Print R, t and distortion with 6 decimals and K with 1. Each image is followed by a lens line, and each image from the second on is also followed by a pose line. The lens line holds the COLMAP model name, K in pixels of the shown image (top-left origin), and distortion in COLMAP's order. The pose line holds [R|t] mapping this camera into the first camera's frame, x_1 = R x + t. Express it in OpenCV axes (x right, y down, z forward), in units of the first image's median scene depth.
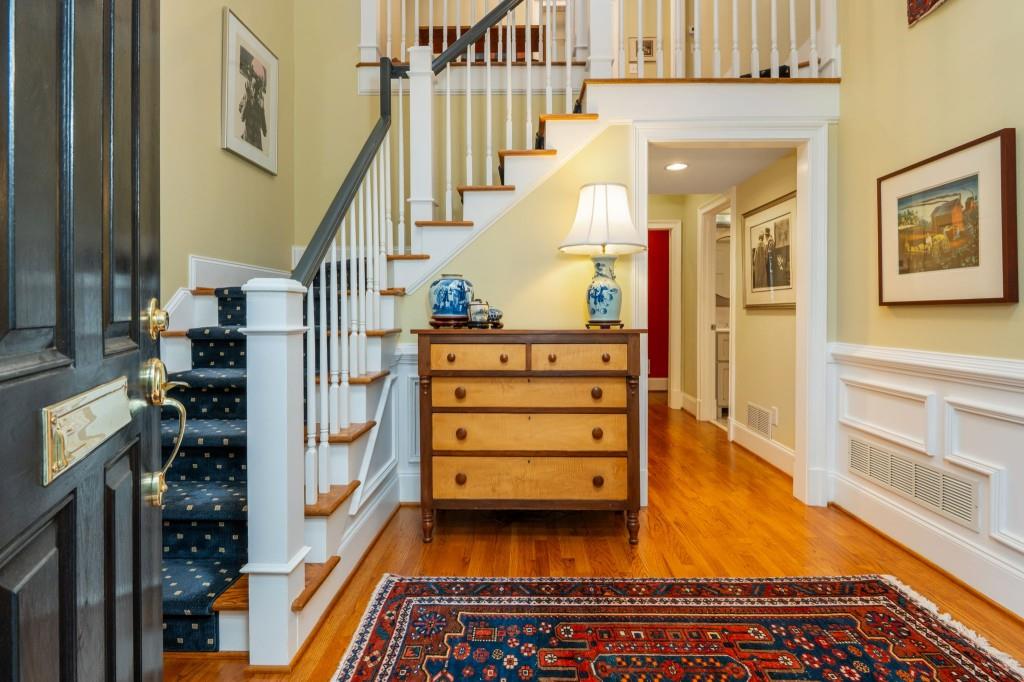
lens RADIAL K [[516.5, 0, 508.4], [0, 516.5, 312.4], [0, 0, 1]] dist [0.002298, -0.003521]
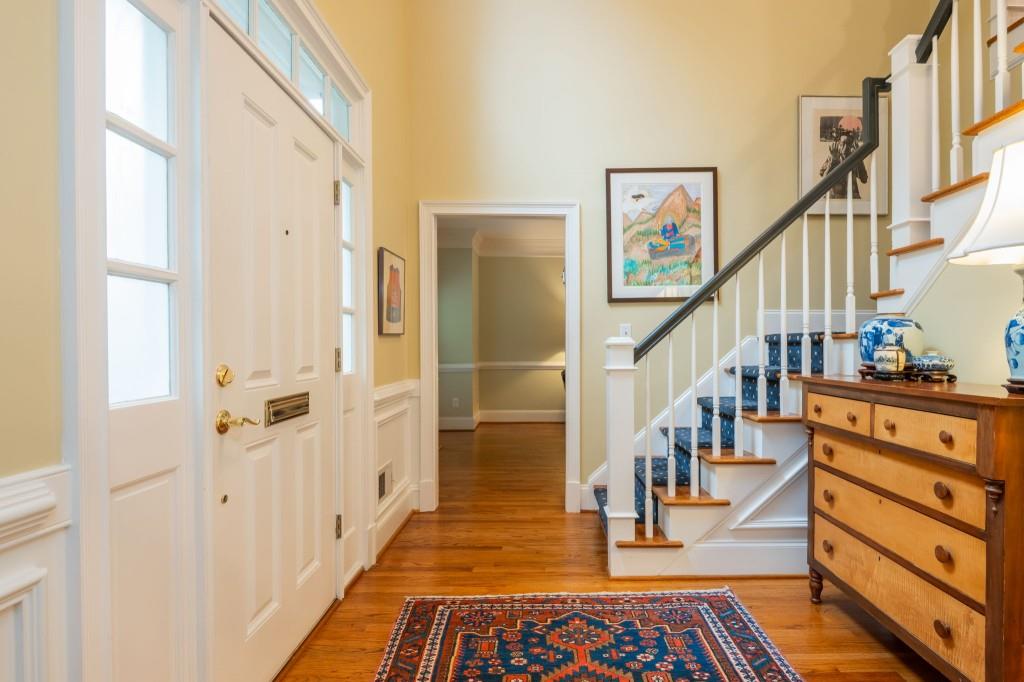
lens RADIAL K [[516.5, 0, 548.9], [0, 516.5, 353.1], [0, 0, 1]] dist [0.002298, -0.003521]
pose [[0.047466, 0.009150, -0.998831, 0.938475], [-0.000012, 0.999958, 0.009159, -0.024120], [0.998873, -0.000422, 0.047464, 0.582857]]
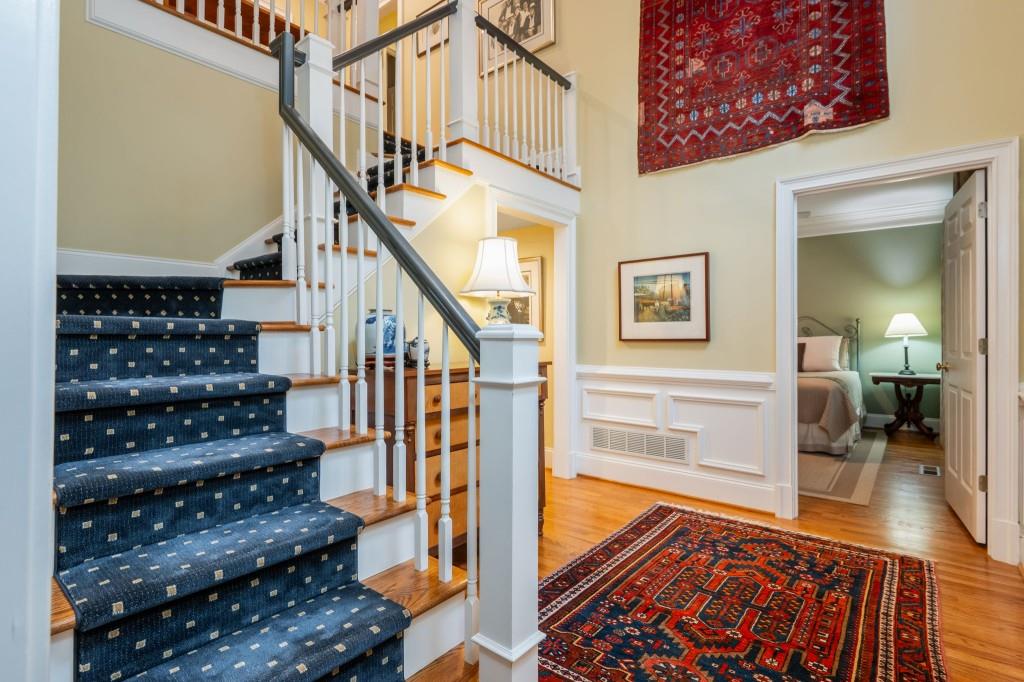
lens RADIAL K [[516.5, 0, 491.5], [0, 516.5, 328.4], [0, 0, 1]] dist [0.002298, -0.003521]
pose [[0.624070, 0.009979, 0.781305, -0.970650], [0.000713, 0.999911, -0.013340, -0.038394], [-0.781368, 0.008882, 0.624007, 0.381041]]
